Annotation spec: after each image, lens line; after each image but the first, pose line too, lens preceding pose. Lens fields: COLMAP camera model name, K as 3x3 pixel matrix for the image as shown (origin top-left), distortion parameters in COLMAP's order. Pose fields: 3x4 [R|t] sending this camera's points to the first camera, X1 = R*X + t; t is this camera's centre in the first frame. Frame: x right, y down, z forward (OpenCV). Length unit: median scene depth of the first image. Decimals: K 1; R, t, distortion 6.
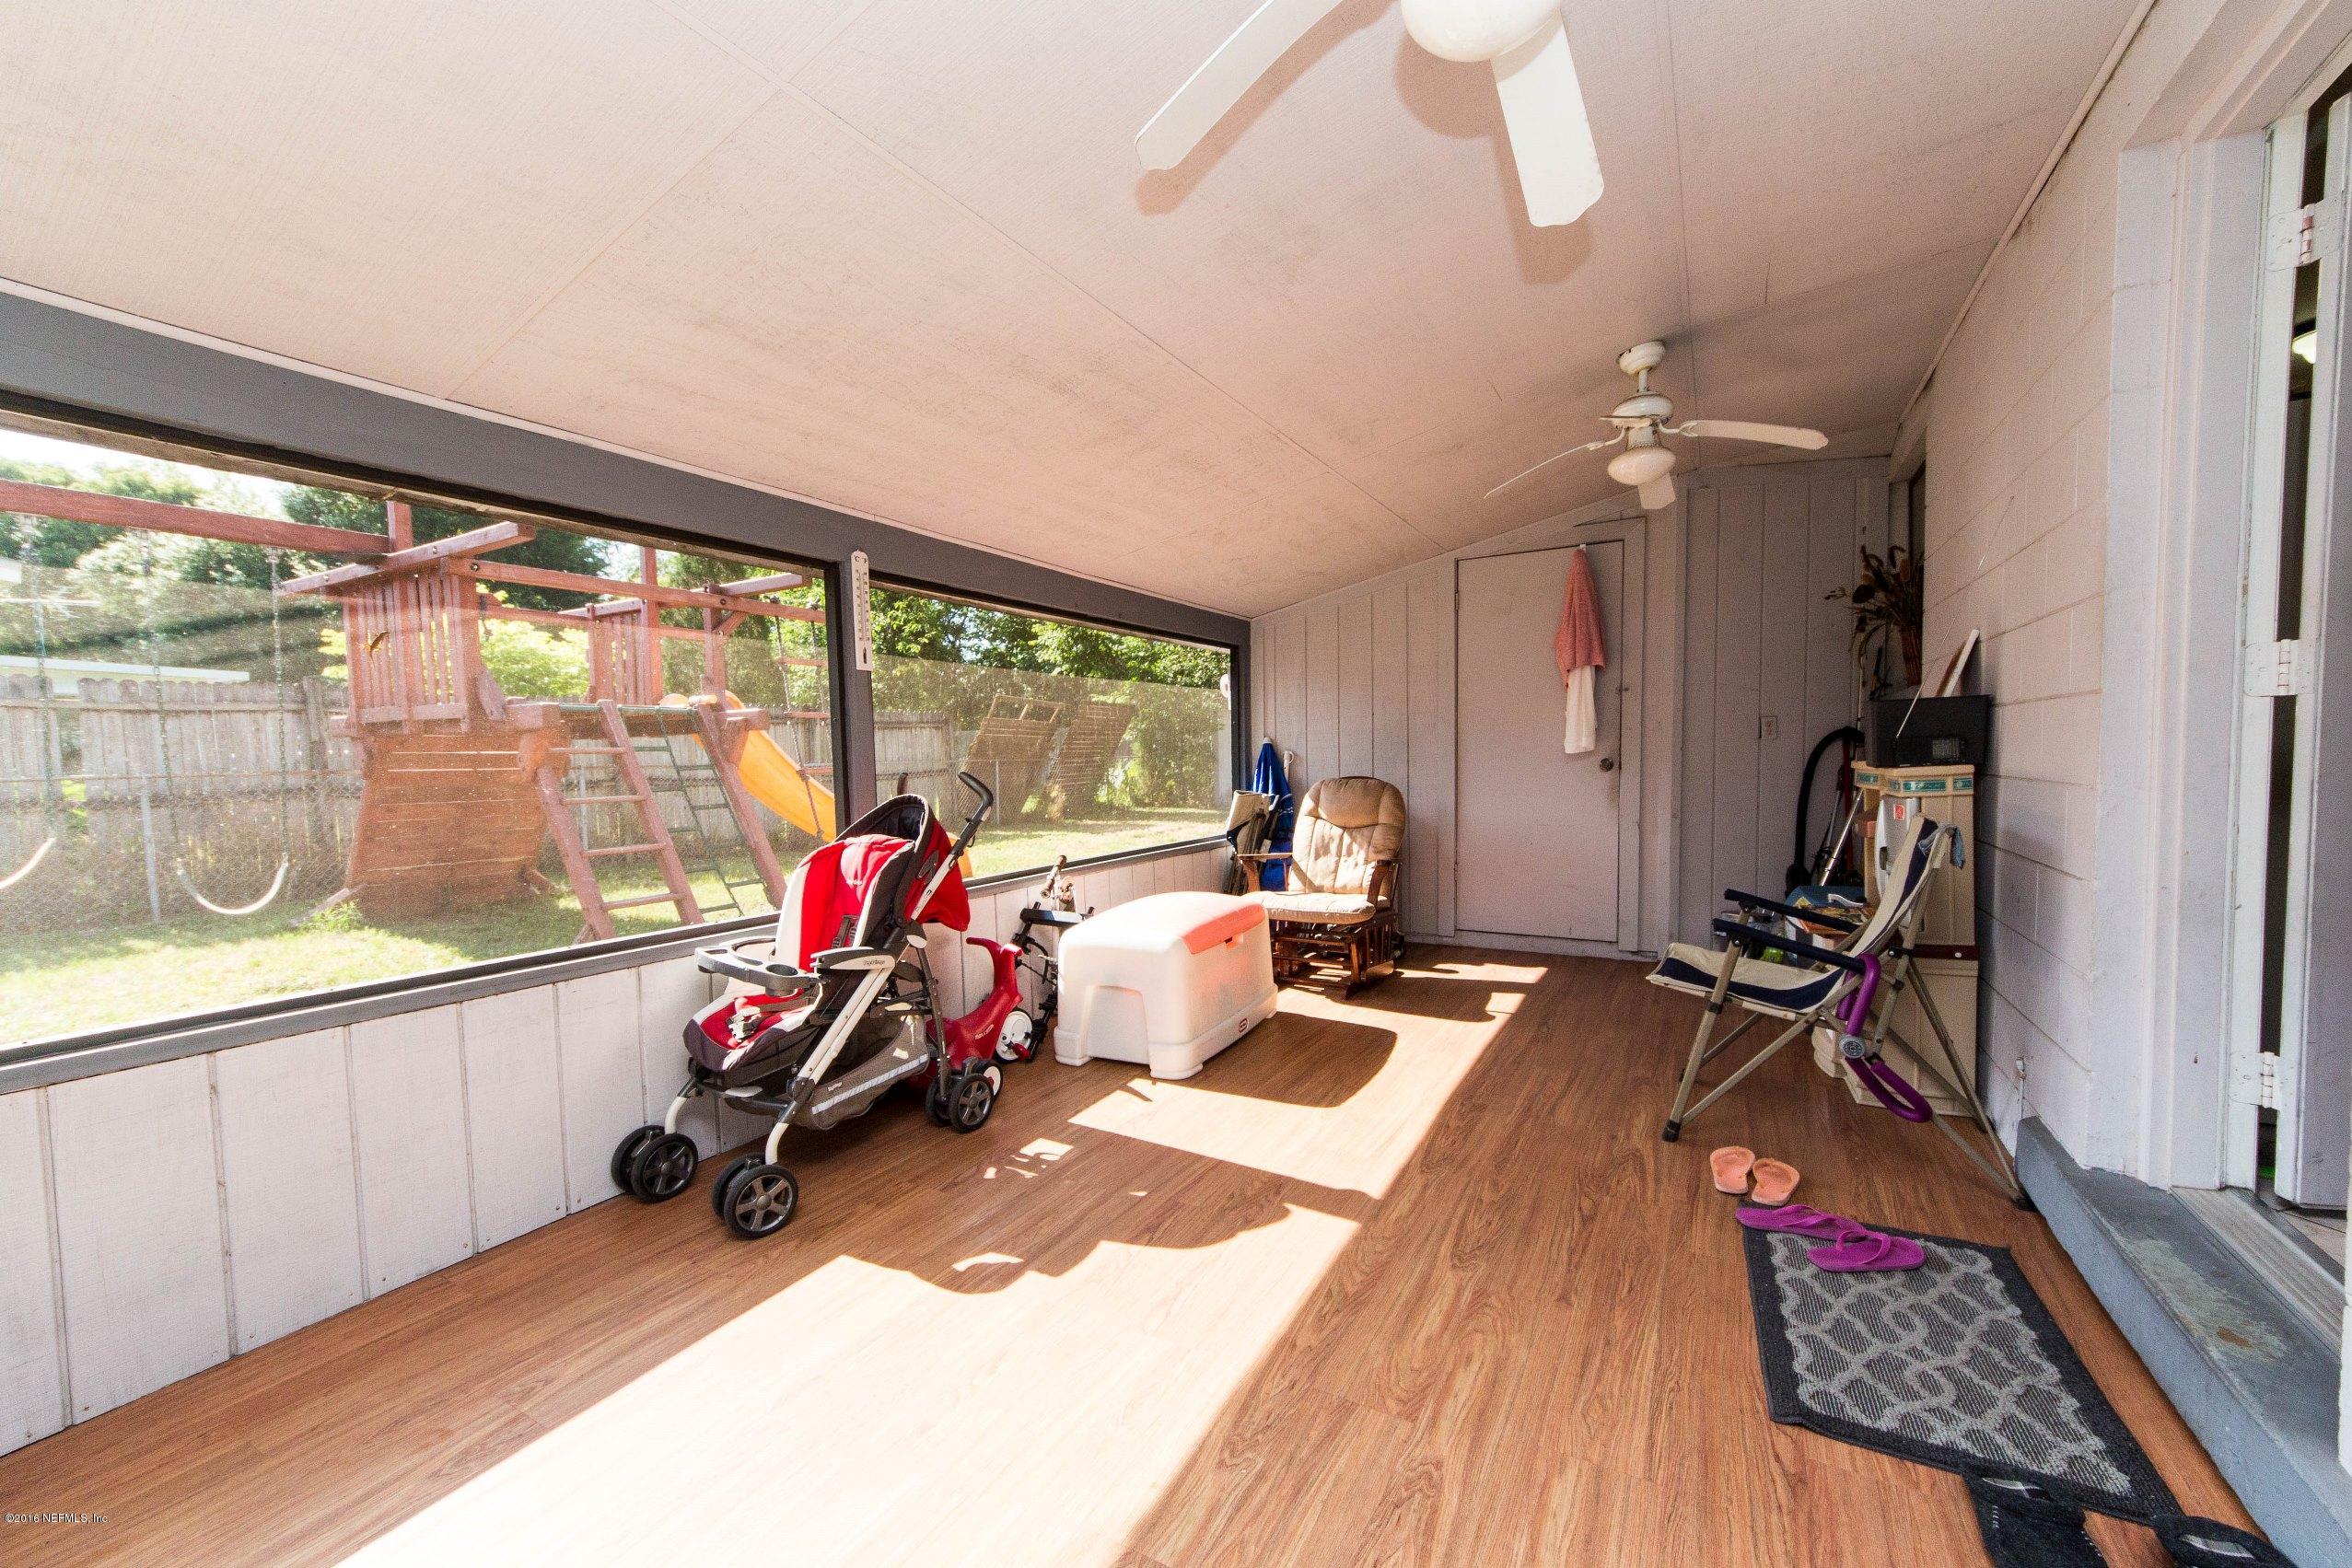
lens RADIAL K [[899.4, 0, 1186.9], [0, 899.4, 804.2], [0, 0, 1]] dist [0.000356, -0.014546]
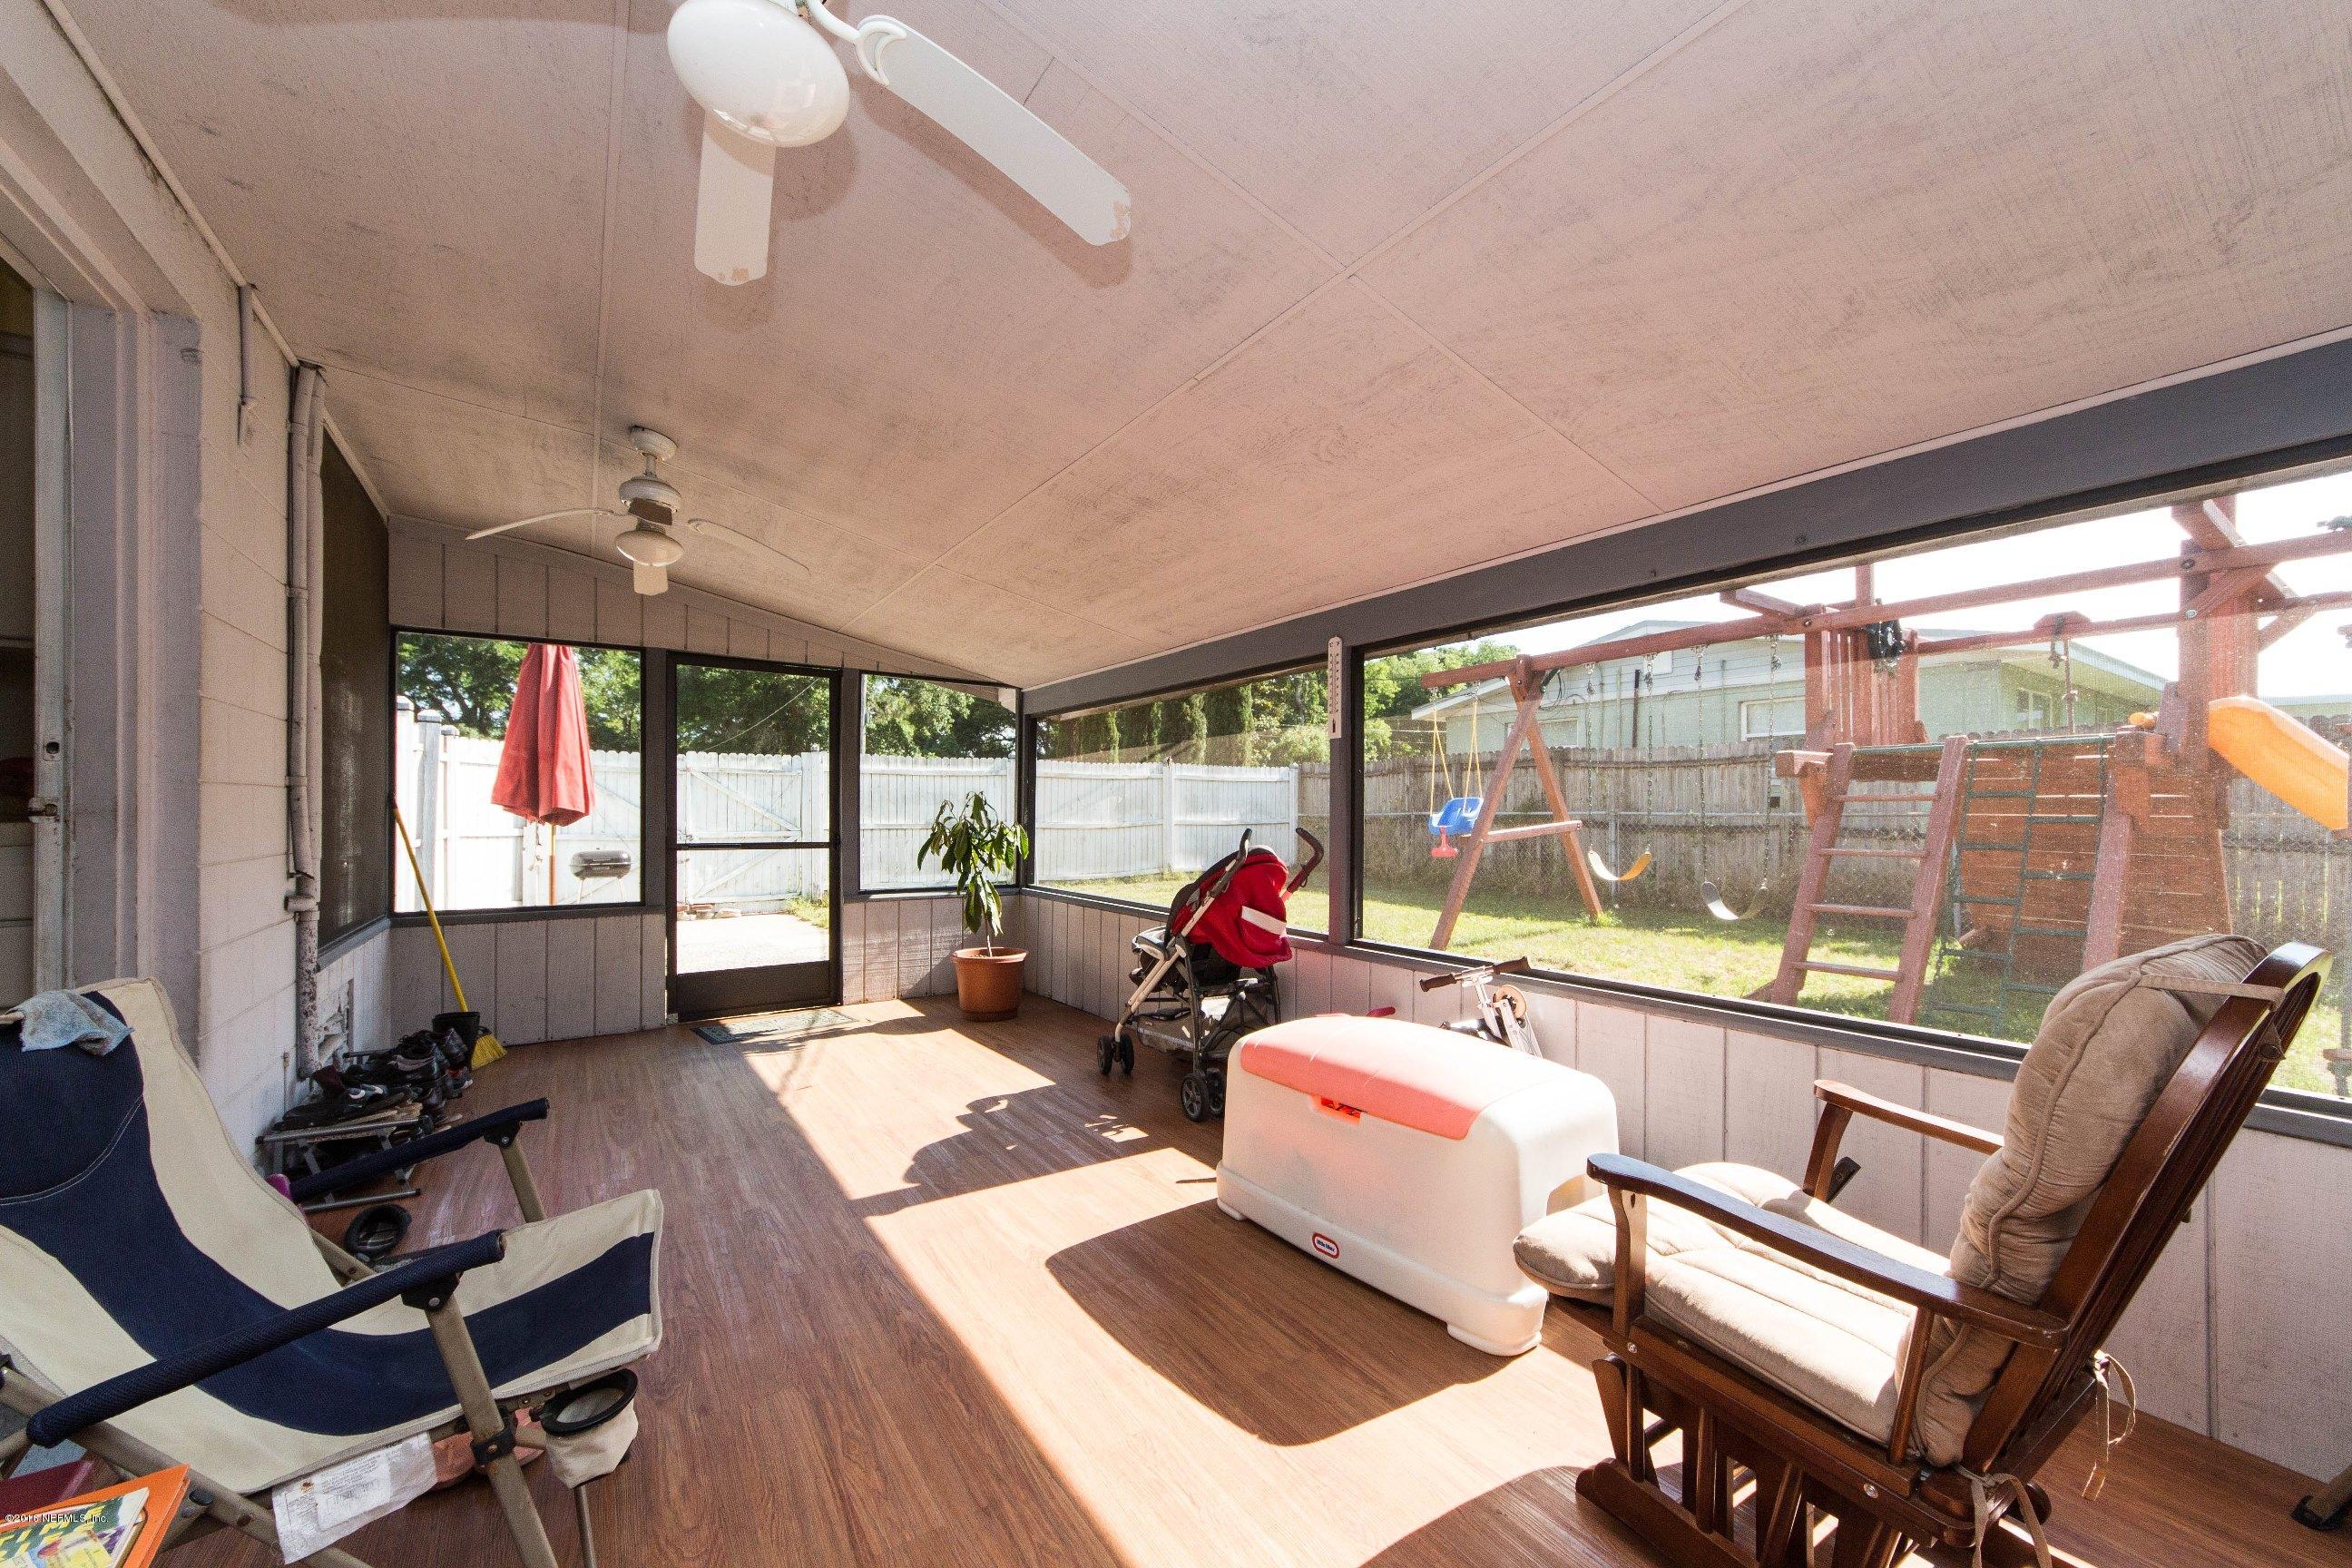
lens RADIAL K [[899.5, 0, 1186.9], [0, 899.5, 804.2], [0, 0, 1]] dist [0.000356, -0.014546]
pose [[-0.430518, 0.001250, -0.902581, 0.968082], [-0.051342, 0.998346, 0.025872, -0.105607], [0.901121, 0.057478, -0.429742, 1.680389]]
